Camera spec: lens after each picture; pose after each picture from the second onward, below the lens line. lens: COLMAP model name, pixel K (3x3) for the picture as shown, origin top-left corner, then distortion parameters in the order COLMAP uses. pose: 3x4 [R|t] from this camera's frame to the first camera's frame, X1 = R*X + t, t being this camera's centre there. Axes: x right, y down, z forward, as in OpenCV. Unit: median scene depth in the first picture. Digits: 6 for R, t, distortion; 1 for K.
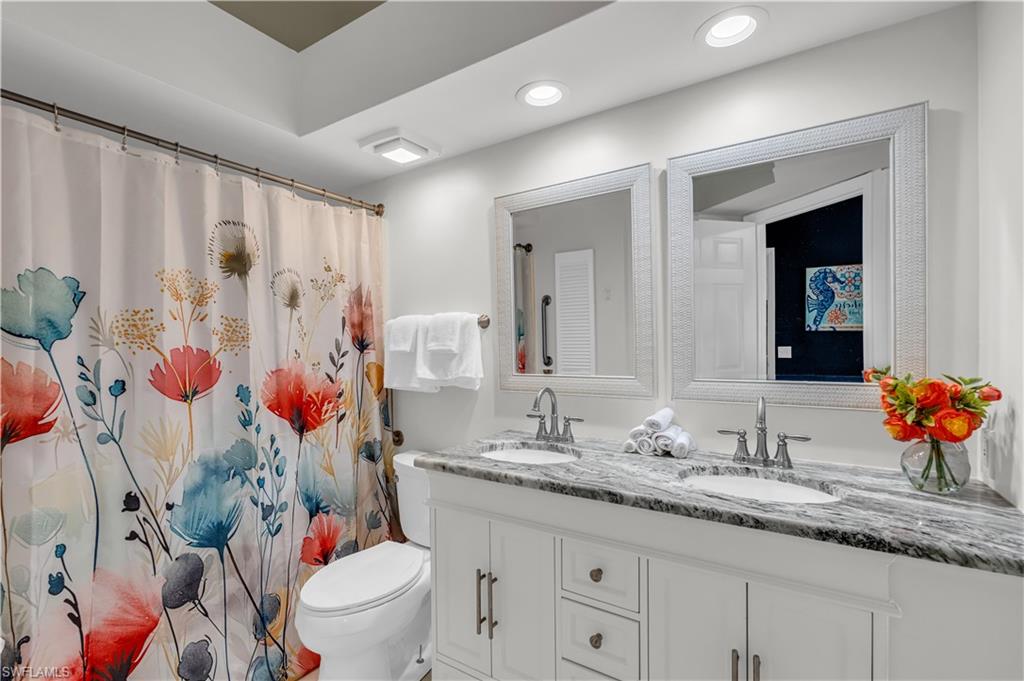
lens RADIAL K [[455.4, 0, 512.0], [0, 455.4, 340.5], [0, 0, 1]] dist [-0.001578, -0.000021]
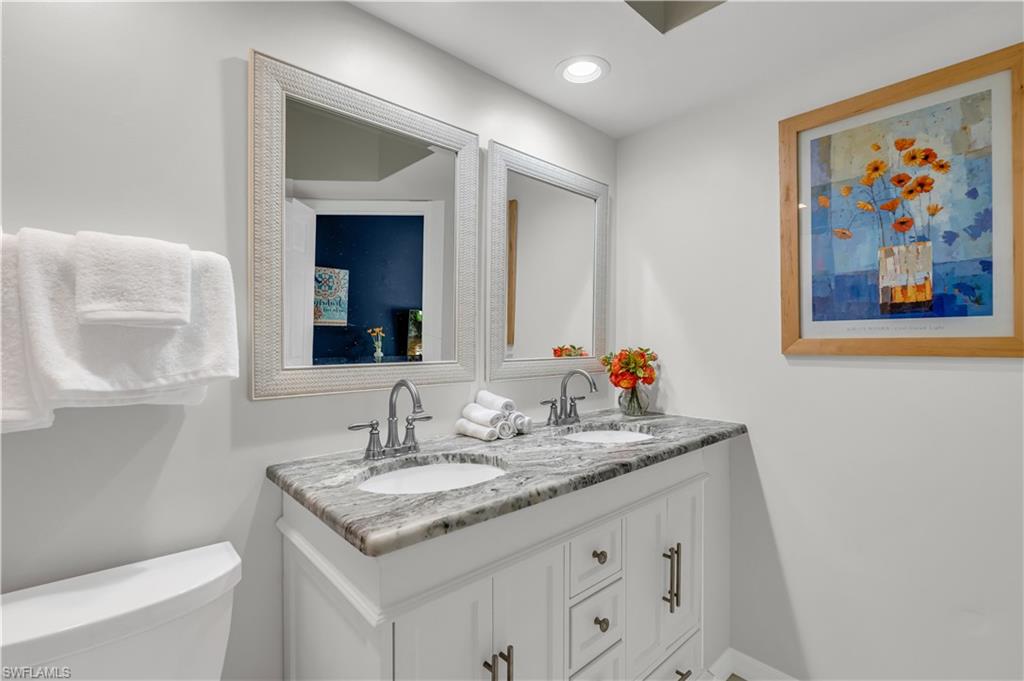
lens RADIAL K [[455.4, 0, 512.0], [0, 455.4, 340.5], [0, 0, 1]] dist [-0.001578, -0.000021]
pose [[0.271404, 0.011759, 0.962394, -0.676702], [-0.015026, 0.999855, -0.007979, 0.054564], [-0.962348, -0.012295, 0.271542, 0.779396]]
